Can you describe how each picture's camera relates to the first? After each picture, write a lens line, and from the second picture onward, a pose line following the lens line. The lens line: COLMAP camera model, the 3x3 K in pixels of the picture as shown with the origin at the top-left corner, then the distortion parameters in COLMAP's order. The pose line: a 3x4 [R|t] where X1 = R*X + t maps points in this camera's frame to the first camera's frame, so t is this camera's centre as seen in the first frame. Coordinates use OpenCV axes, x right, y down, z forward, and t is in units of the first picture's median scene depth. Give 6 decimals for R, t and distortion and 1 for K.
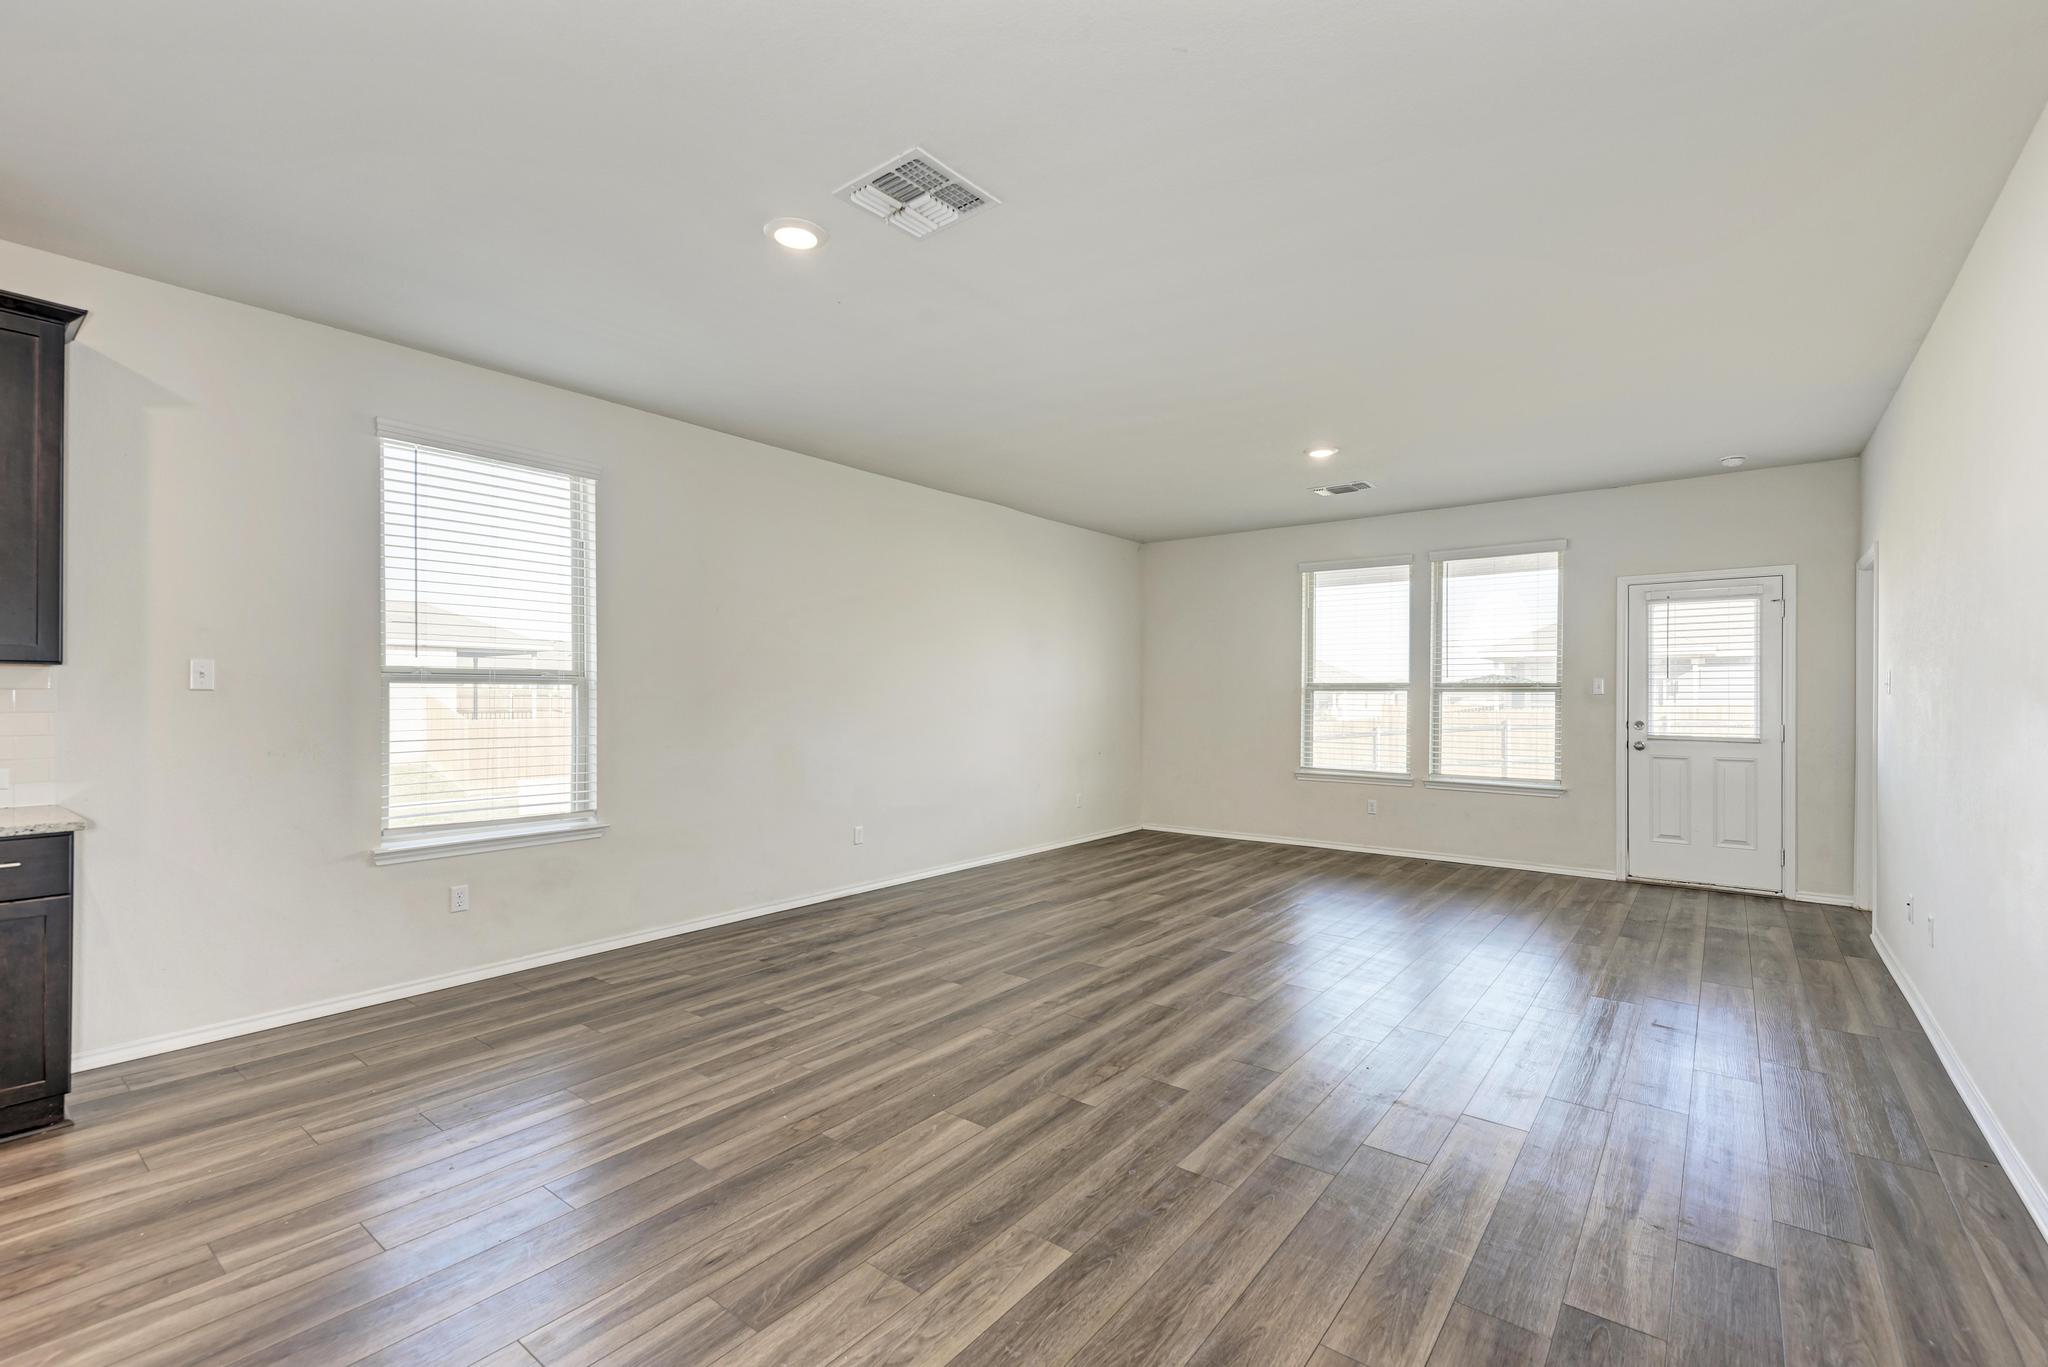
lens RADIAL K [[898.5, 0, 1020.1], [0, 898.5, 691.7], [0, 0, 1]] dist [0.008374, 0.000071]
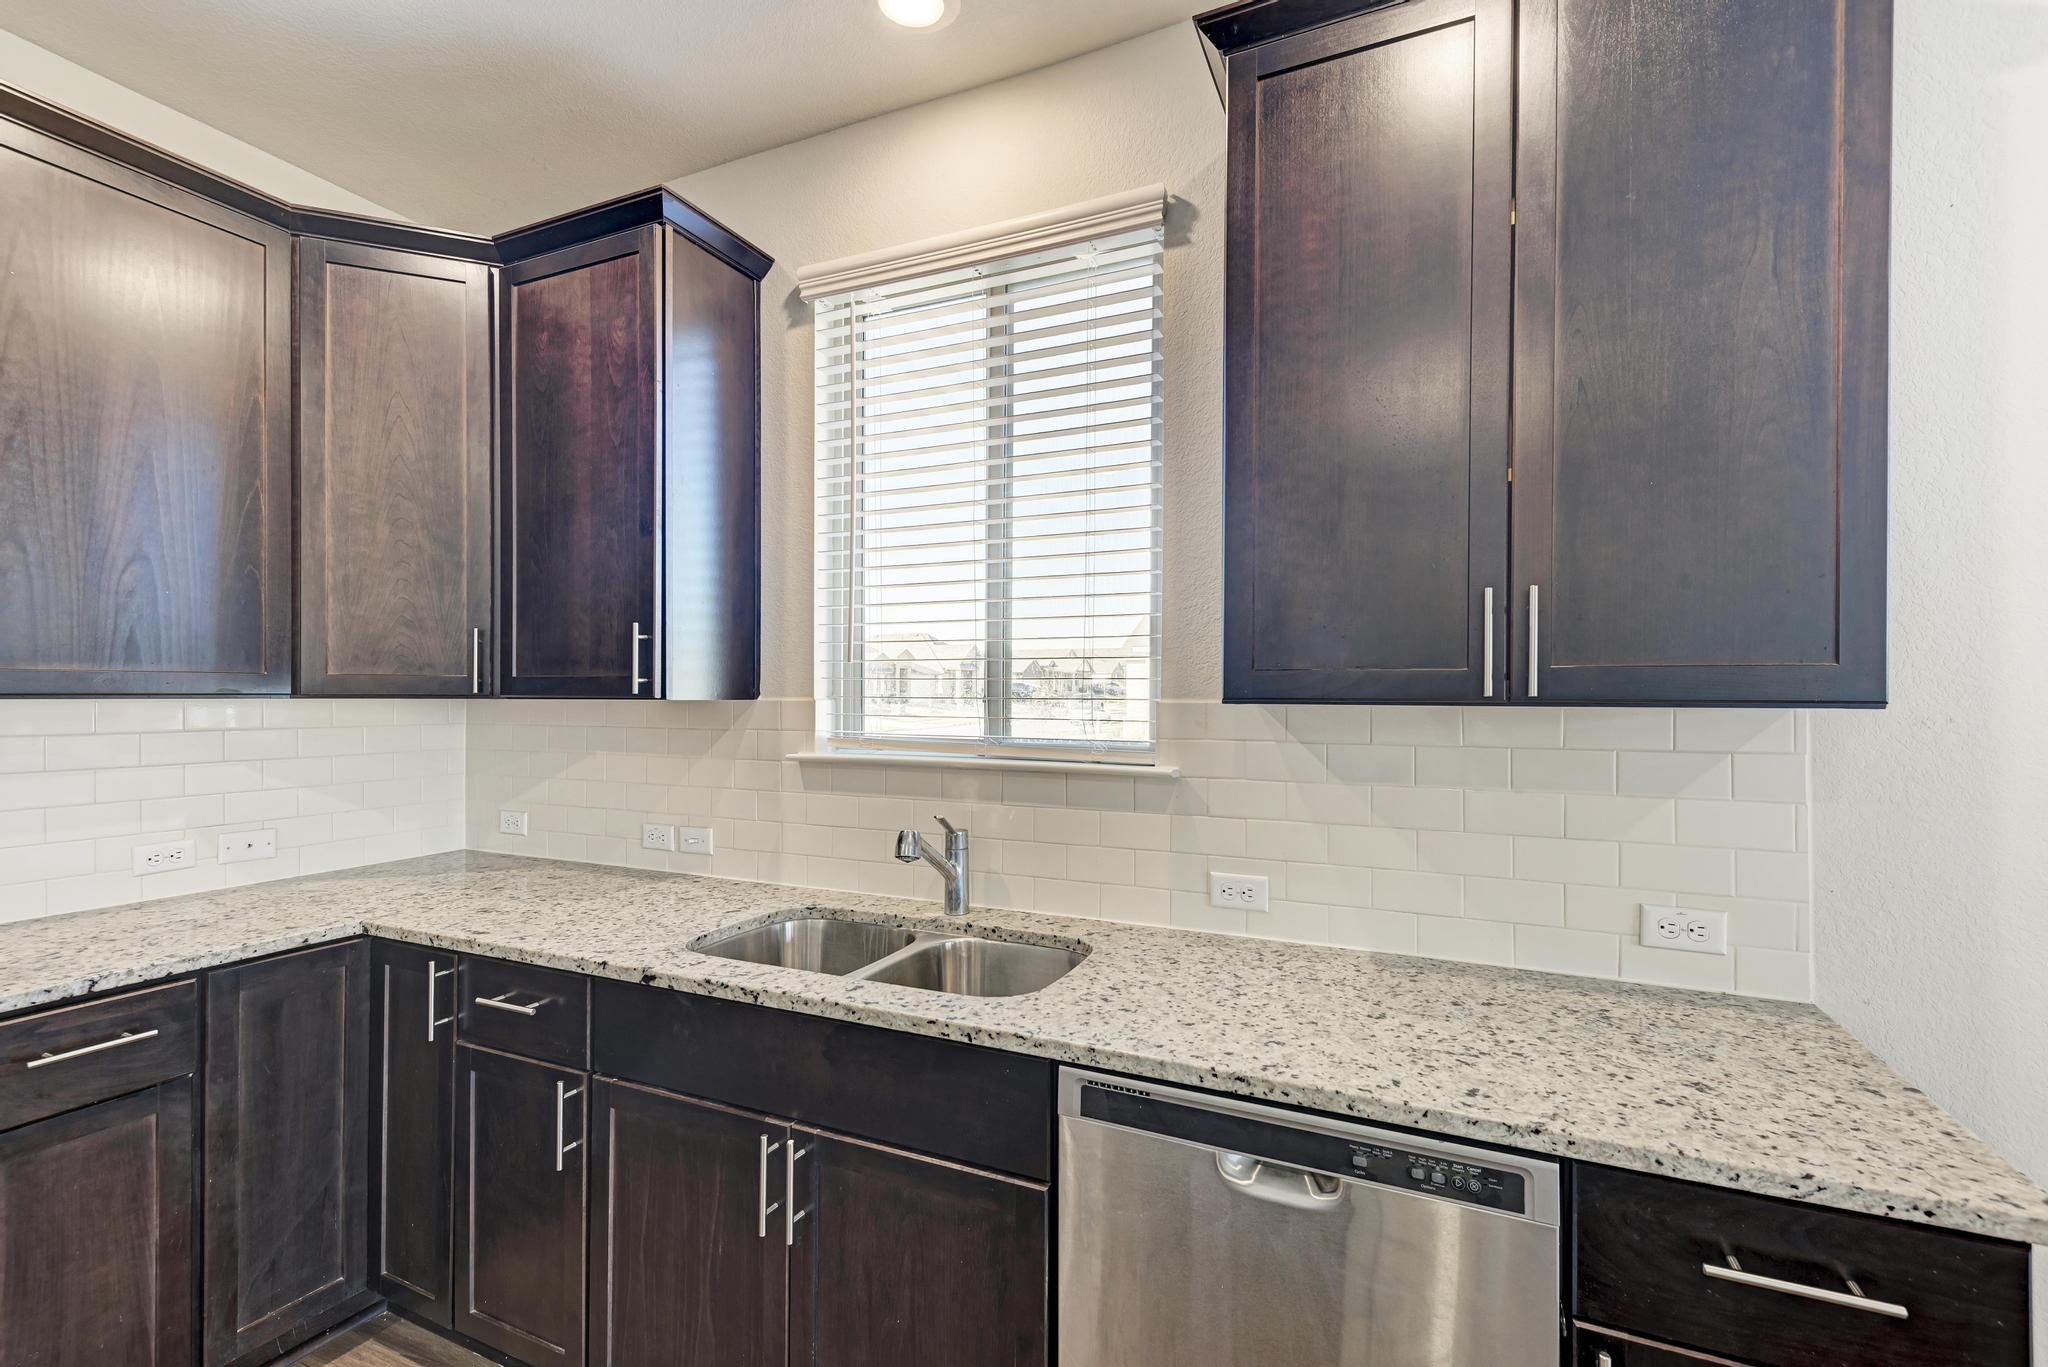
lens RADIAL K [[891.0, 0, 1024.0], [0, 891.0, 683.5], [0, 0, 1]] dist [0.020292, -0.000100]
pose [[0.231175, -0.010616, -0.972854, -0.473149], [0.001347, 0.999943, -0.010592, -0.023983], [0.972911, 0.001138, 0.231176, 0.335418]]
